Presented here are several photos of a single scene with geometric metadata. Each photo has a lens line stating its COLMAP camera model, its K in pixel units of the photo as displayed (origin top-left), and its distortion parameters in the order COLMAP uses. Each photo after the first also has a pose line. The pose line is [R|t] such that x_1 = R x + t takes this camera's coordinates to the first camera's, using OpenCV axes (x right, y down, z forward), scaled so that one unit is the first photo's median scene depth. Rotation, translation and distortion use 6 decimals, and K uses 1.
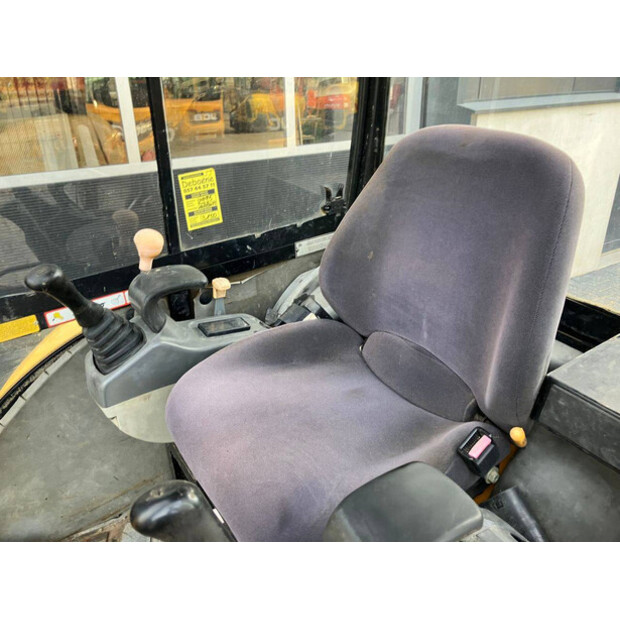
lens RADIAL K [[538.2, 0, 310.0], [0, 538.2, 310.0], [0, 0, 1]] dist [0.010045, -0.006855]
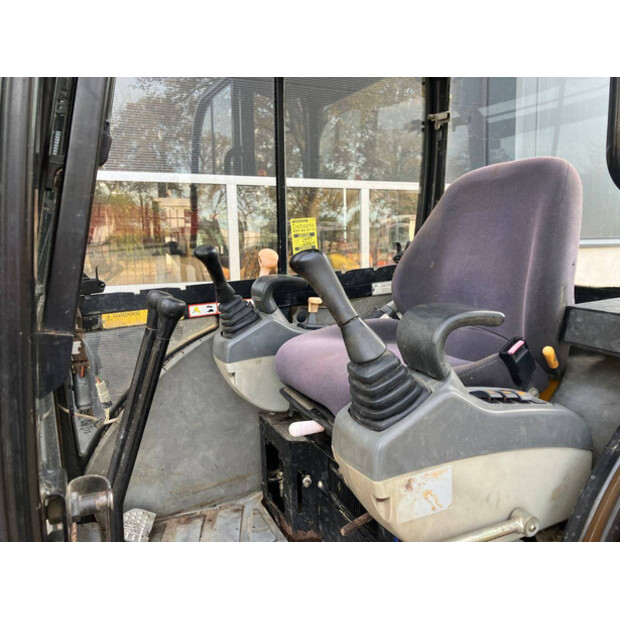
lens RADIAL K [[517.9, 0, 310.0], [0, 517.9, 310.0], [0, 0, 1]] dist [0.017611, -0.018262]
pose [[0.991659, 0.019647, -0.127379, -0.019106], [-0.056569, 0.954379, -0.293192, 0.366377], [0.115808, 0.297952, 0.947530, -0.195786]]
